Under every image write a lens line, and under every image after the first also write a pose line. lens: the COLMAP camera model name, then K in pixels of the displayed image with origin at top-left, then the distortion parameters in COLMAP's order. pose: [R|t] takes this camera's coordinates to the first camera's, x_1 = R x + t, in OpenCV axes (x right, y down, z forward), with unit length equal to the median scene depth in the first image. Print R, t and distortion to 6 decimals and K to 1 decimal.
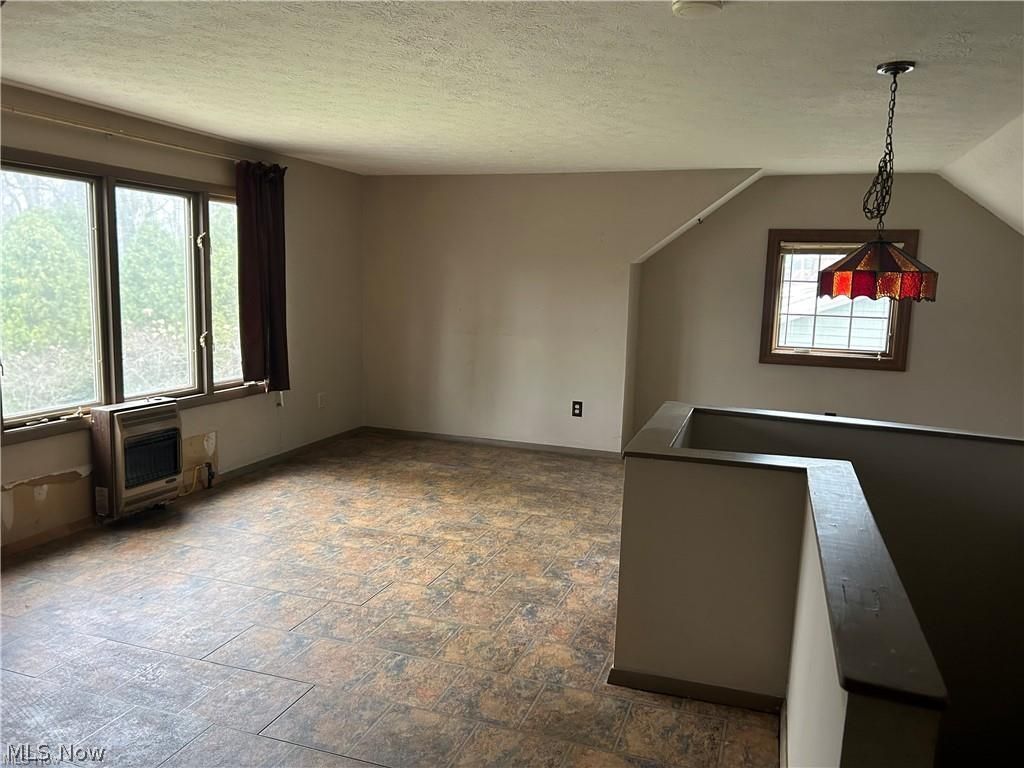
lens RADIAL K [[768.7, 0, 527.2], [0, 768.7, 387.9], [0, 0, 1]] dist [0.052032, -0.054336]
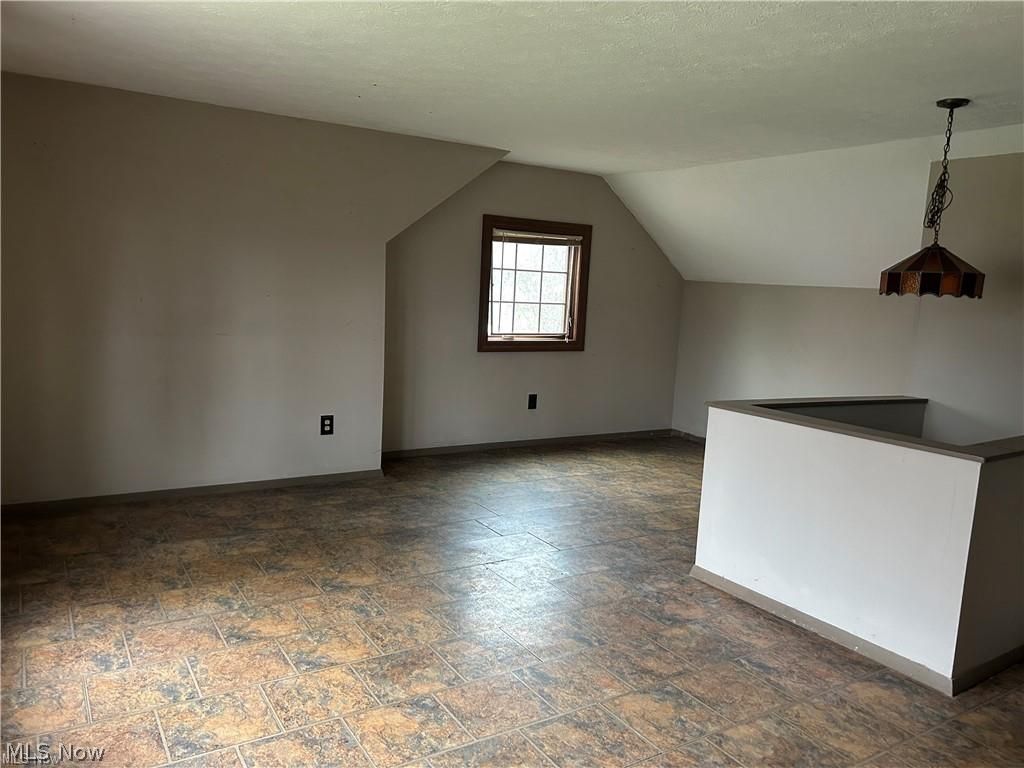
lens RADIAL K [[768.7, 0, 520.3], [0, 768.7, 383.4], [0, 0, 1]] dist [0.052032, -0.054336]
pose [[0.626318, -0.099589, 0.773180, -0.463749], [0.078761, 0.994815, 0.064336, -0.056271], [-0.775579, 0.020602, 0.630914, 0.387350]]
